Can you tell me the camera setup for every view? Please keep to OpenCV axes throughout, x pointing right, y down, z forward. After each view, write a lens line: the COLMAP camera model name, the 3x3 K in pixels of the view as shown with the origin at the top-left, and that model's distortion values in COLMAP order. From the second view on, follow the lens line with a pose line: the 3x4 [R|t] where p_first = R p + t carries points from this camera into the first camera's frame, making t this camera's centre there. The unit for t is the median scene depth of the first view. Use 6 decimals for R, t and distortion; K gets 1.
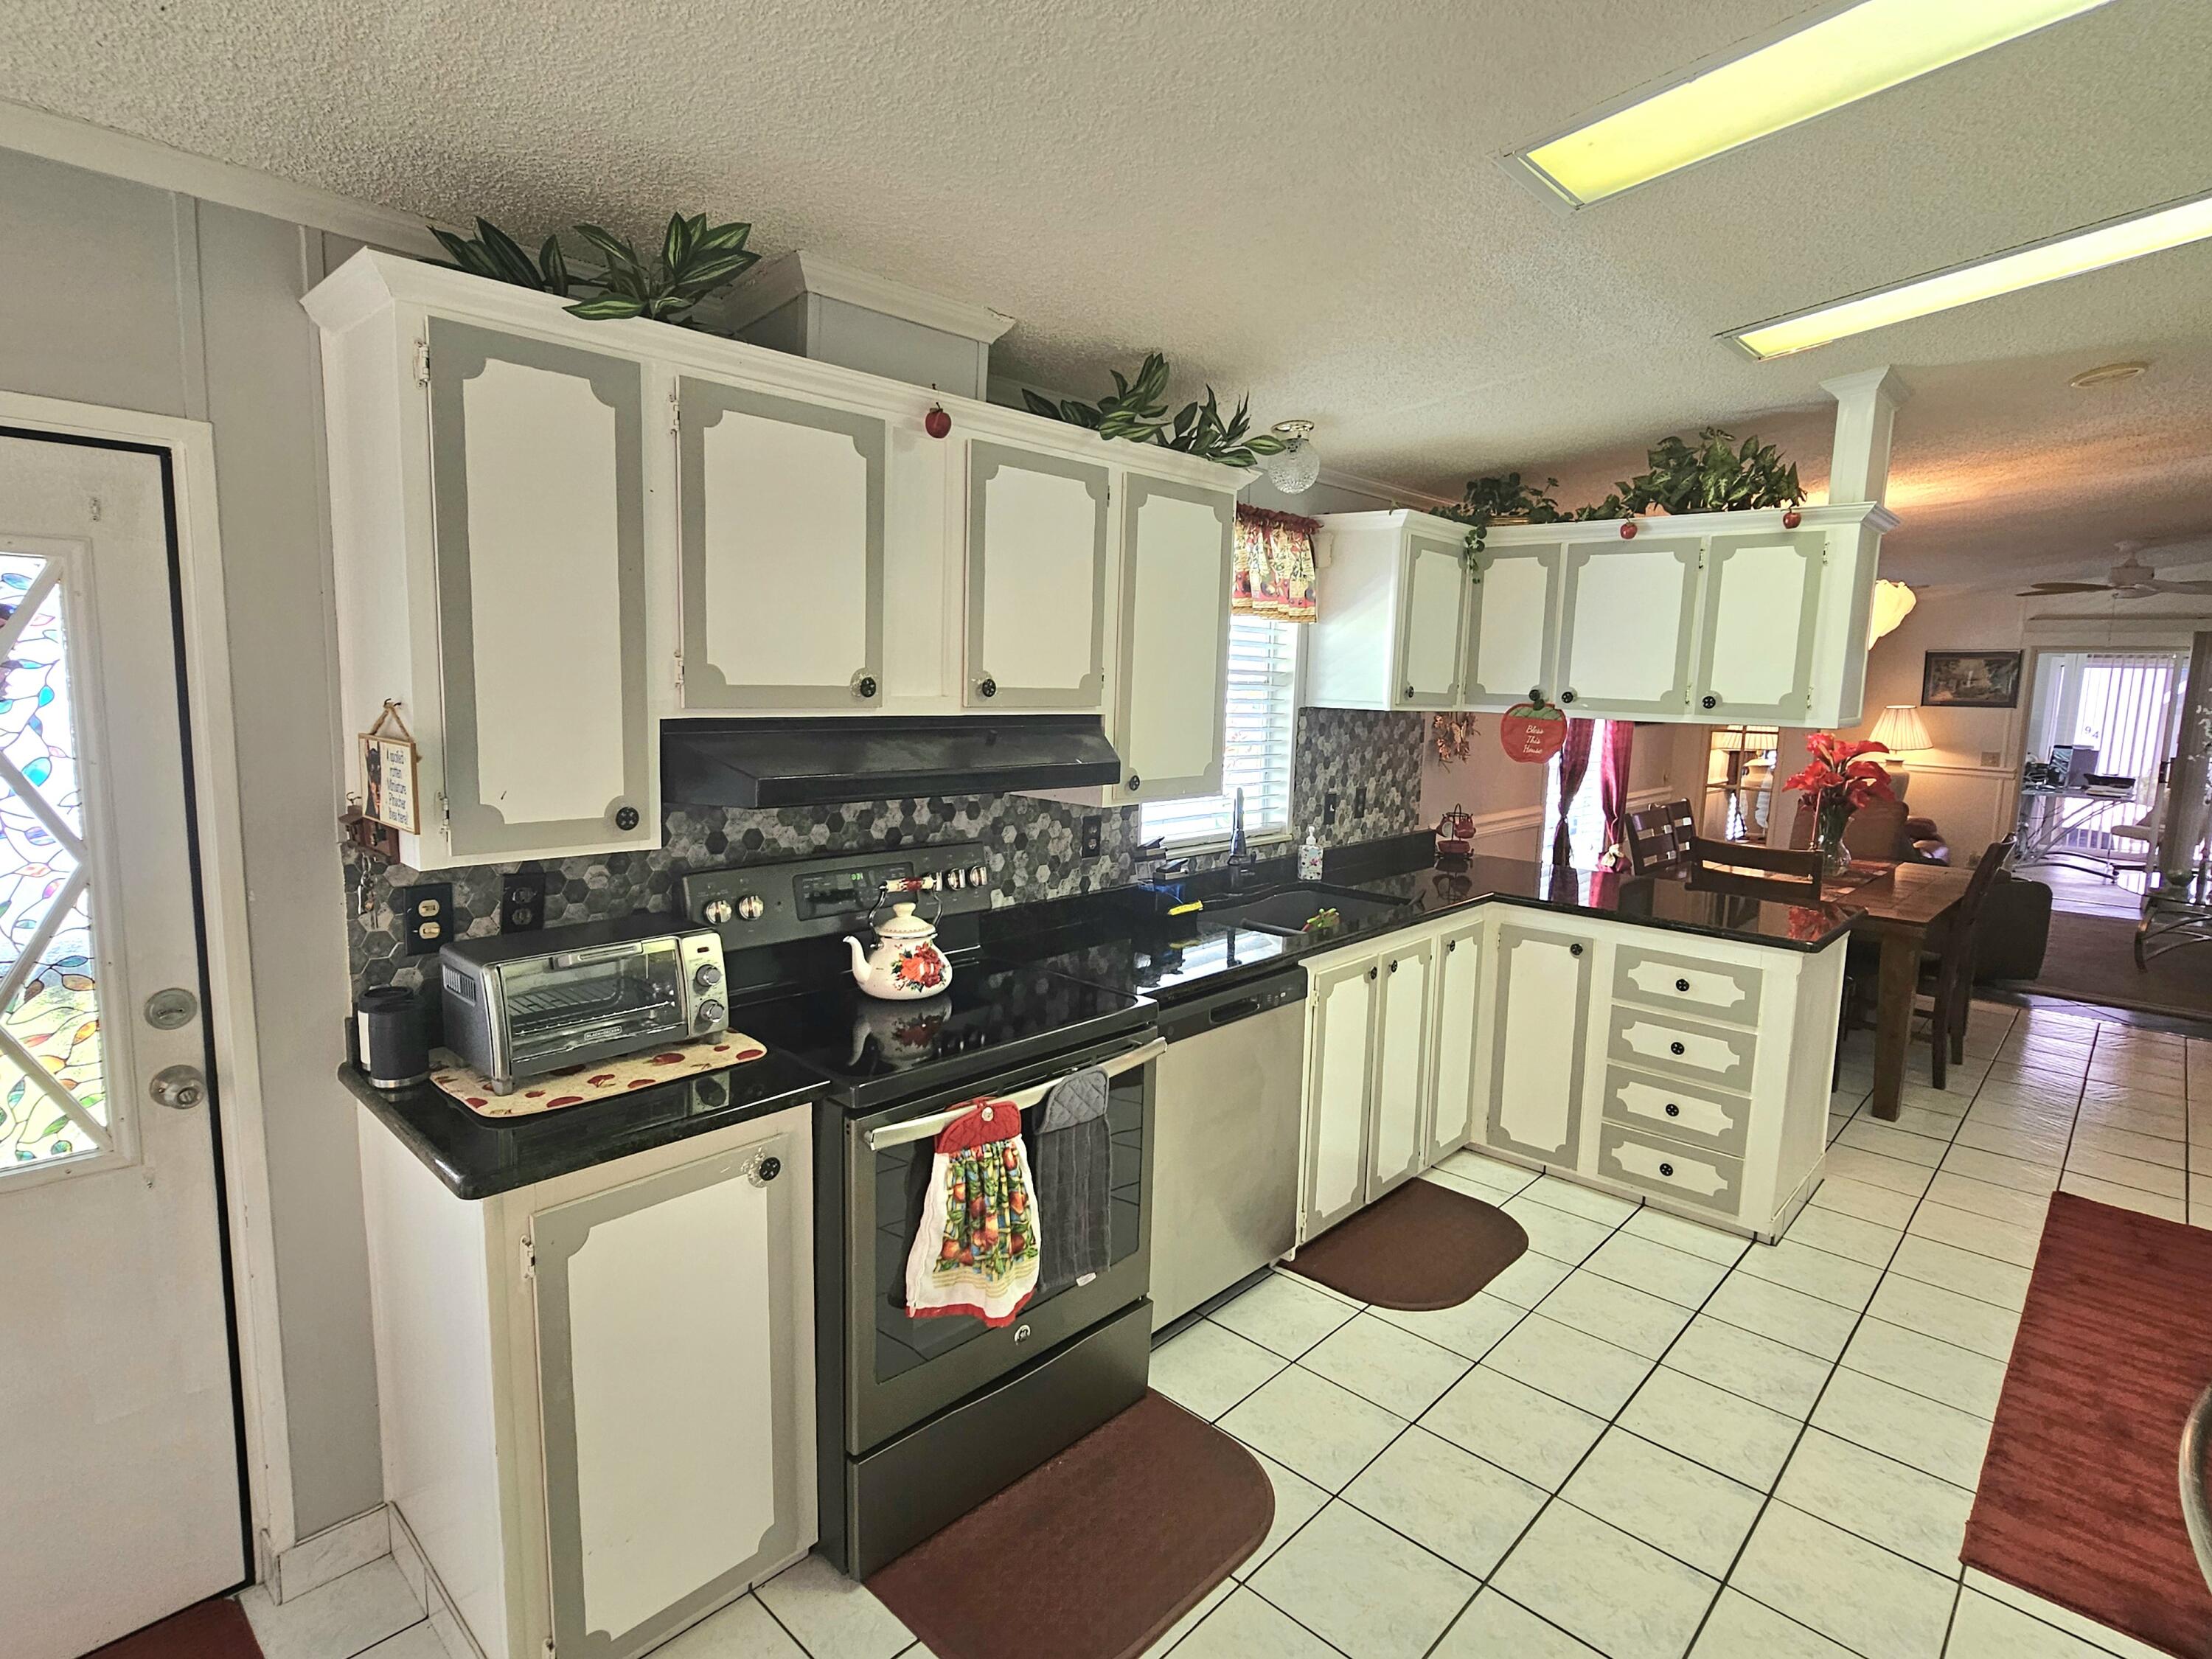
lens RADIAL K [[1138.1, 0, 1108.1], [0, 1138.1, 821.3], [0, 0, 1]] dist [-0.004099, 0.000647]
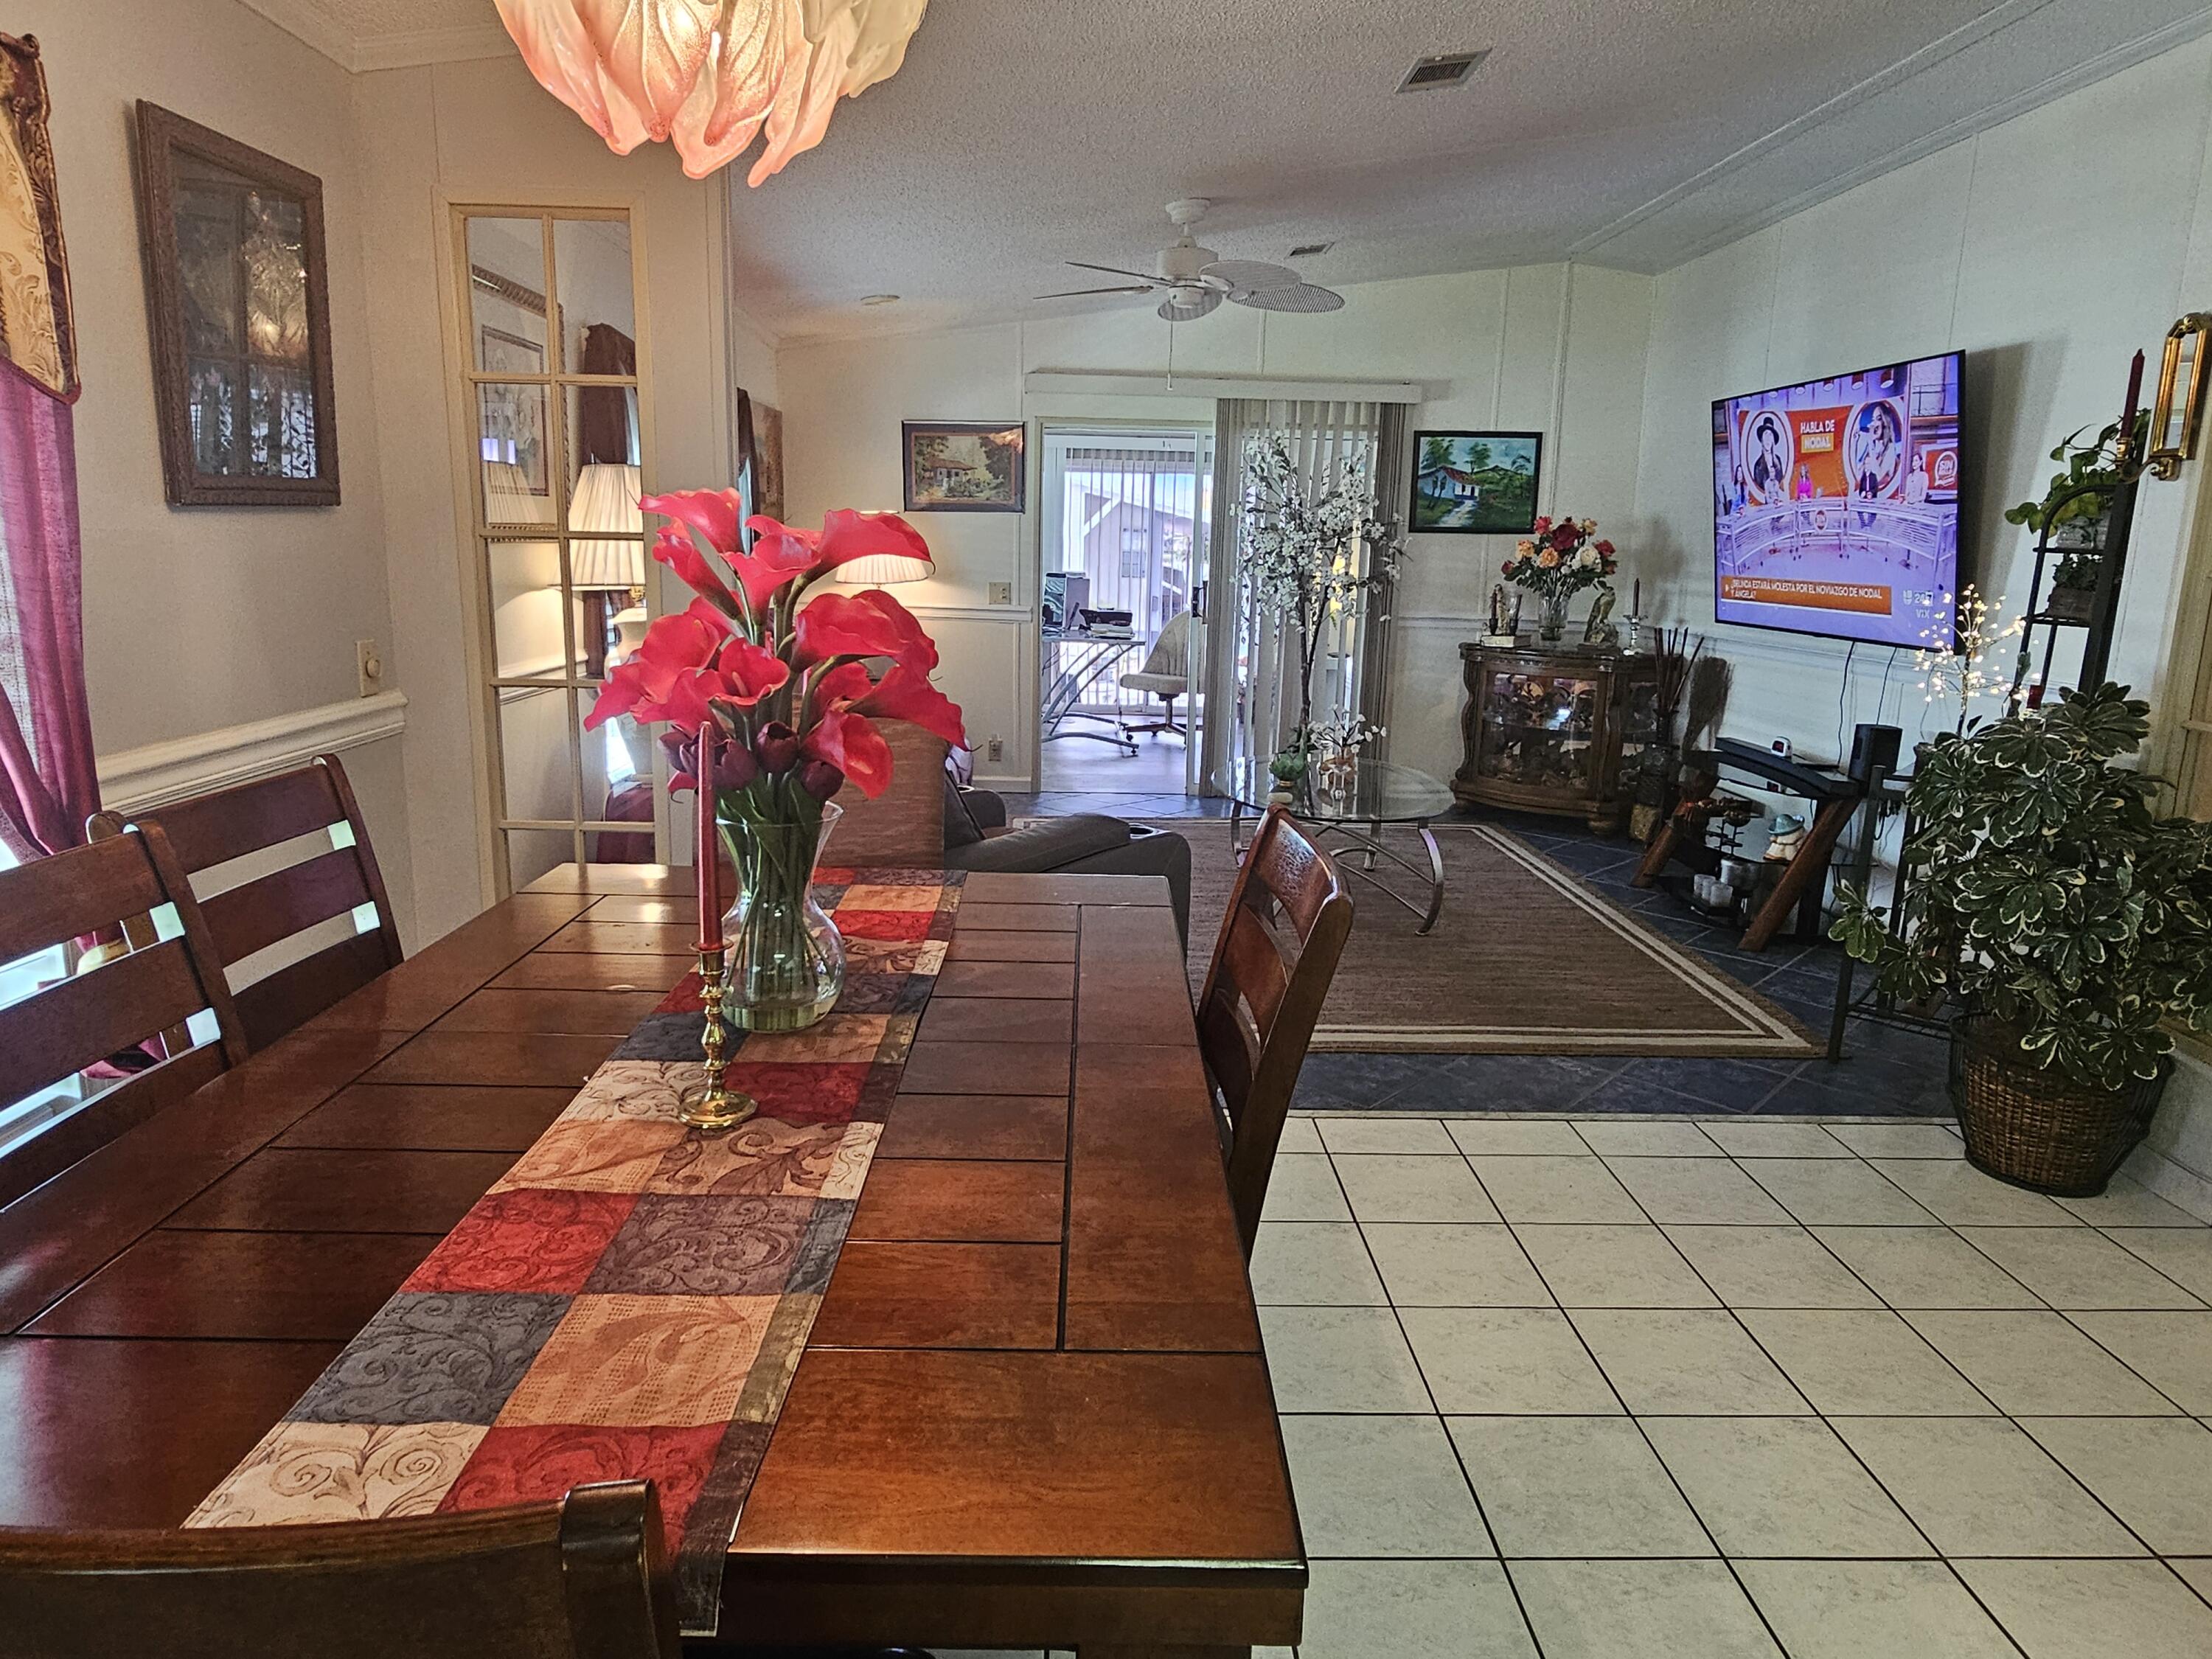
lens RADIAL K [[1367.7, 0, 1115.9], [0, 1367.7, 824.4], [0, 0, 1]] dist [-0.000851, 0.000384]
pose [[0.704222, -0.150394, 0.693868, 0.737150], [0.082991, 0.988044, 0.129927, -0.056567], [-0.705113, -0.033913, 0.708283, 1.118274]]
